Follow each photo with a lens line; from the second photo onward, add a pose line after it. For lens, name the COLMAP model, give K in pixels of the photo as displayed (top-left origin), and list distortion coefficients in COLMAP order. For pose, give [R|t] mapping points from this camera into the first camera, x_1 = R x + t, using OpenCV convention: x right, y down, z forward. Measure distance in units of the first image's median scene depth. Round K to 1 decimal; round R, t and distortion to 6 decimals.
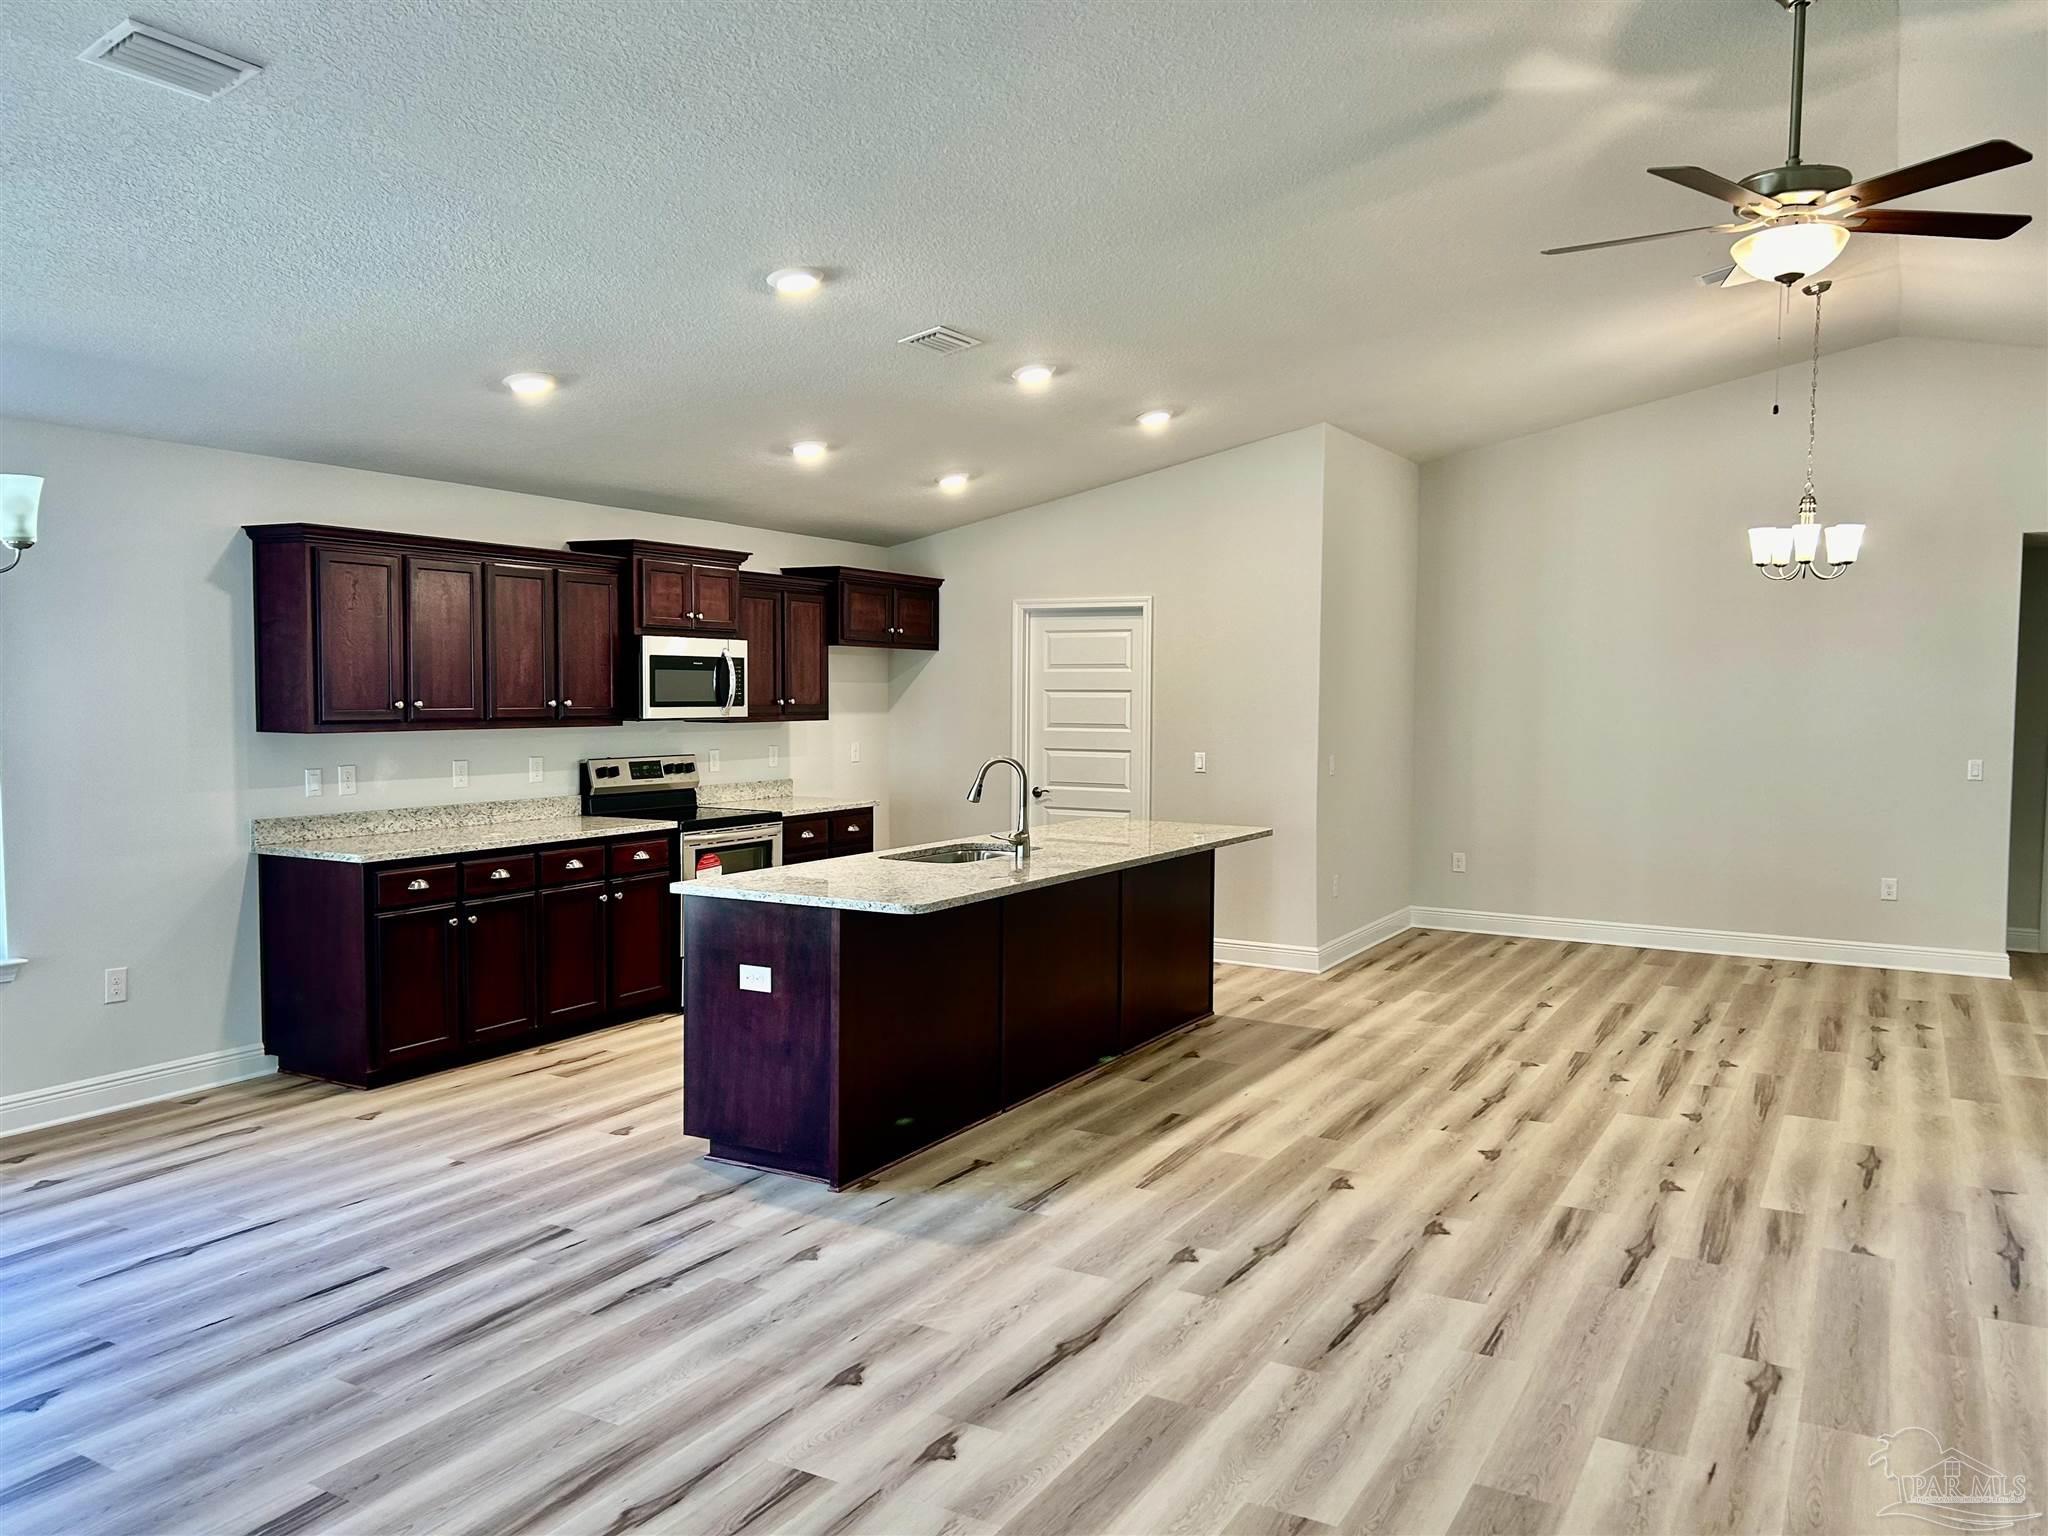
lens RADIAL K [[1567.0, 0, 1024.0], [0, 1567.0, 768.0], [0, 0, 1]] dist [0.014351, 0.009483]
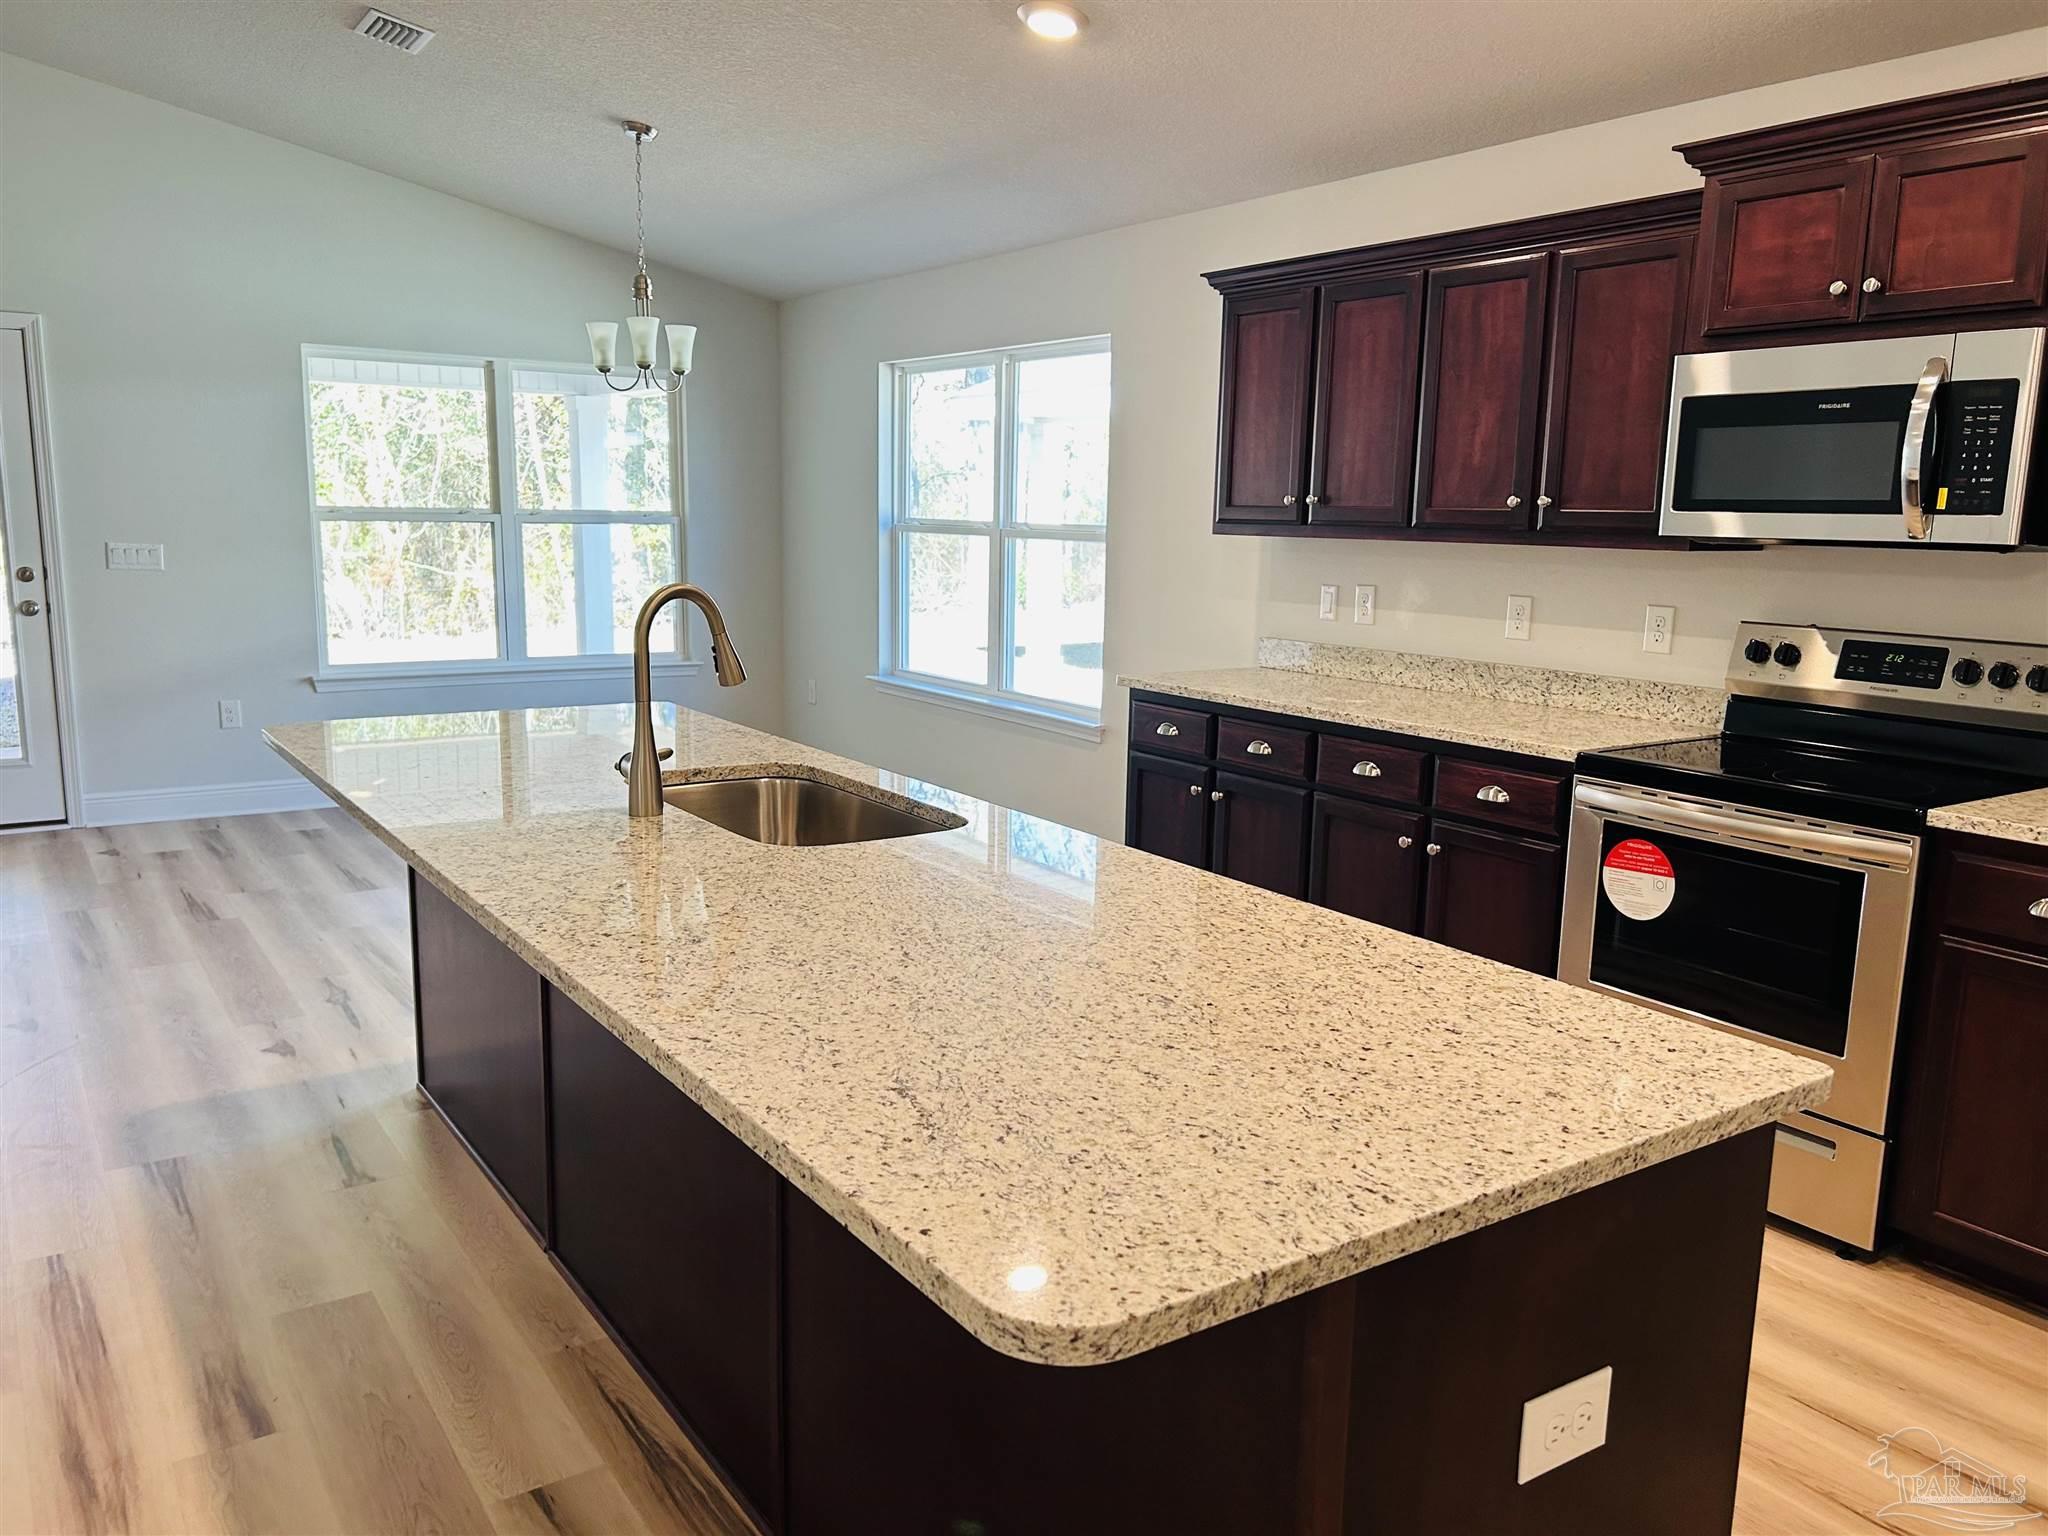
lens RADIAL K [[1567.0, 0, 1024.0], [0, 1567.0, 768.0], [0, 0, 1]] dist [0.014351, 0.009483]
pose [[-0.456314, 0.129274, -0.880378, 0.306832], [-0.070651, 0.981003, 0.180669, -0.038501], [0.887010, 0.144642, -0.438512, 1.166228]]
